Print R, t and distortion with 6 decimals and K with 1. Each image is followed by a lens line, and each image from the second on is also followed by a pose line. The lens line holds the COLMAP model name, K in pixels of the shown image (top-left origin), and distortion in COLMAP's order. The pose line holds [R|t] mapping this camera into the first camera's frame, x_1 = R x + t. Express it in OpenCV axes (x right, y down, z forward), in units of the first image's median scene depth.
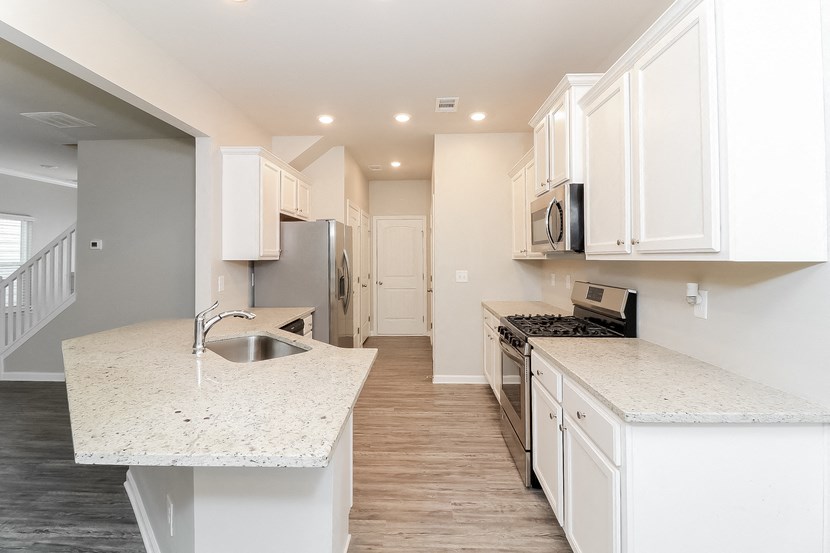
lens RADIAL K [[382.5, 0, 414.5], [0, 382.5, 251.4], [0, 0, 1]] dist [0.005614, -0.005330]
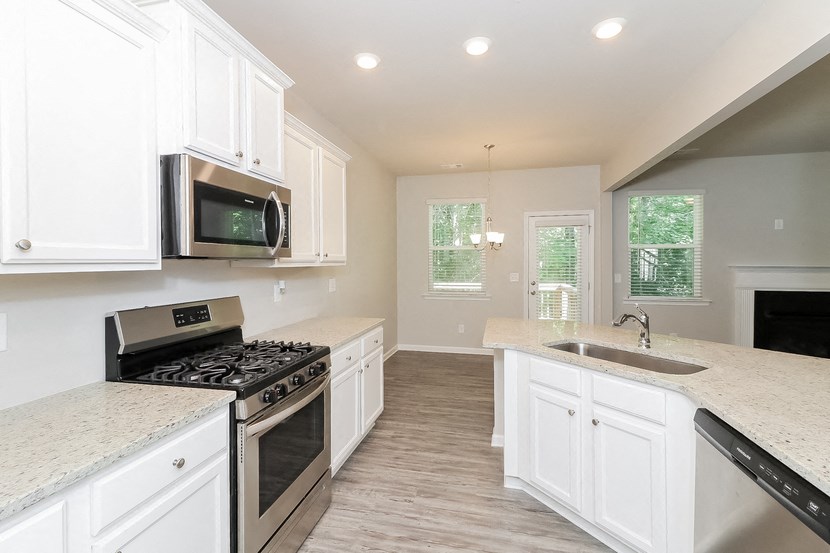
lens RADIAL K [[382.5, 0, 409.1], [0, 382.5, 271.1], [0, 0, 1]] dist [0.005614, -0.005330]
pose [[-0.979053, 0.004145, 0.203565, -0.062041], [0.004875, 0.999983, 0.003085, 0.019552], [-0.203549, 0.004012, -0.979056, 1.182569]]
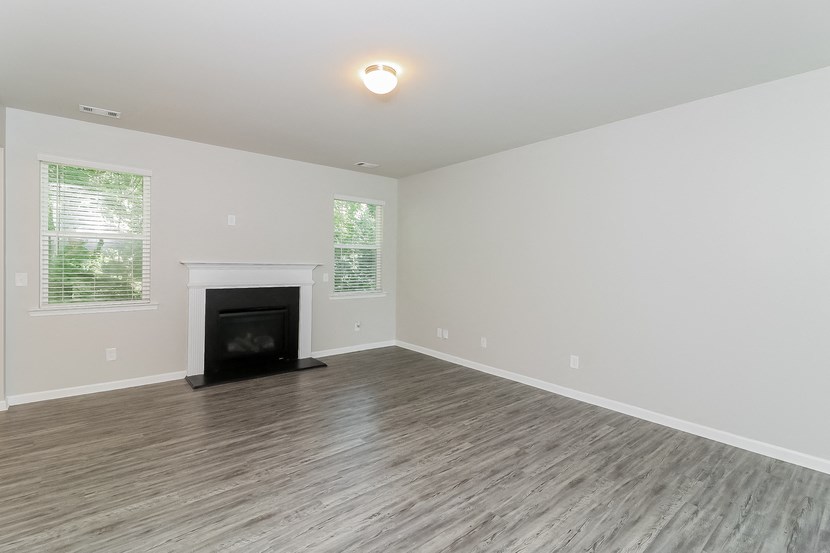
lens RADIAL K [[382.5, 0, 412.7], [0, 382.5, 276.9], [0, 0, 1]] dist [0.005614, -0.005330]
pose [[-0.750948, 0.023646, -0.659937, -0.647773], [0.001117, 0.999403, 0.034538, 0.015748], [0.660360, 0.025199, -0.750526, 0.995817]]
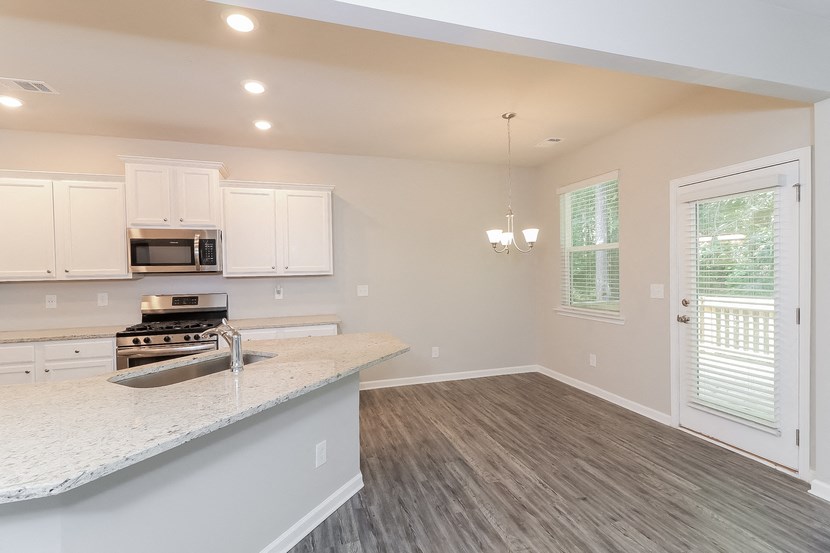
lens RADIAL K [[382.5, 0, 407.8], [0, 382.5, 280.2], [0, 0, 1]] dist [0.005614, -0.005330]
pose [[-0.311582, -0.010578, 0.950160, -0.859853], [0.001844, 0.999929, 0.011737, 0.012693], [-0.950218, 0.005409, -0.311540, 0.469628]]
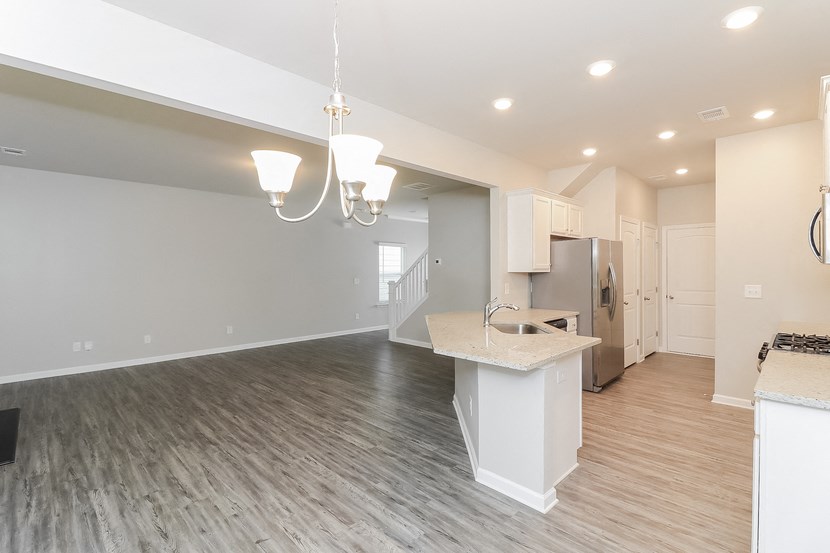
lens RADIAL K [[382.5, 0, 412.2], [0, 382.5, 274.9], [0, 0, 1]] dist [0.005614, -0.005330]
pose [[0.724564, 0.008999, -0.689149, 0.188802], [0.010679, 0.999648, 0.024282, -0.003841], [0.689125, -0.024953, 0.724213, -0.232234]]
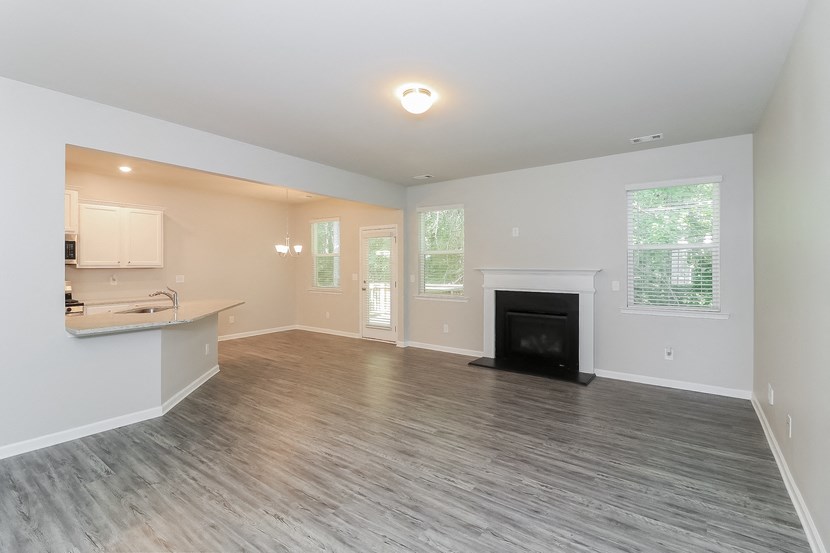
lens RADIAL K [[382.5, 0, 415.8], [0, 382.5, 256.9], [0, 0, 1]] dist [0.005614, -0.005330]
pose [[-0.828320, 0.020464, 0.559881, -1.554534], [-0.003127, 0.999148, -0.041146, 0.027154], [-0.560246, -0.035833, -0.827551, 1.088923]]
